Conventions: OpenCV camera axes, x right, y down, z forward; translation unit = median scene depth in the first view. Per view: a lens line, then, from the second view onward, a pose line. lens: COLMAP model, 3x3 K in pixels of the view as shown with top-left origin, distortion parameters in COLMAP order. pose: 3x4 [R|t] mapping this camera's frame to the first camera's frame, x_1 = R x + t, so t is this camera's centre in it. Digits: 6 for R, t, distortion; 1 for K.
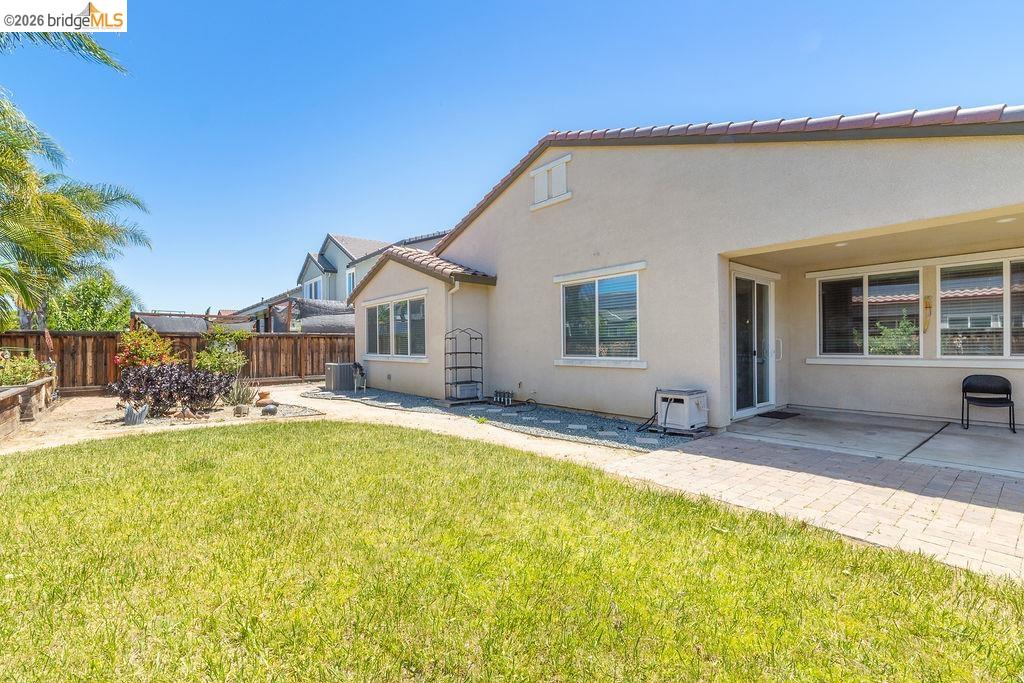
lens RADIAL K [[448.1, 0, 509.9], [0, 448.1, 347.1], [0, 0, 1]] dist [-0.001082, 0.000759]
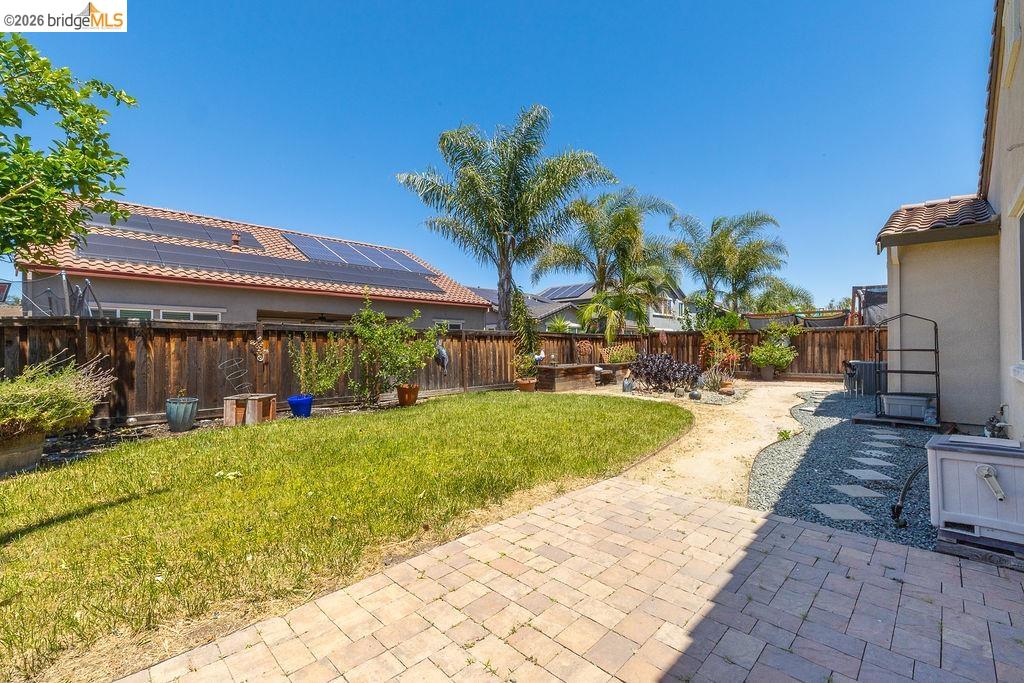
lens RADIAL K [[448.1, 0, 511.1], [0, 448.1, 342.0], [0, 0, 1]] dist [-0.001082, 0.000759]
pose [[0.099472, -0.000549, -0.995040, 0.479010], [-0.000670, 1.000000, -0.000619, 0.000889], [0.995040, 0.000728, 0.099472, 0.319860]]
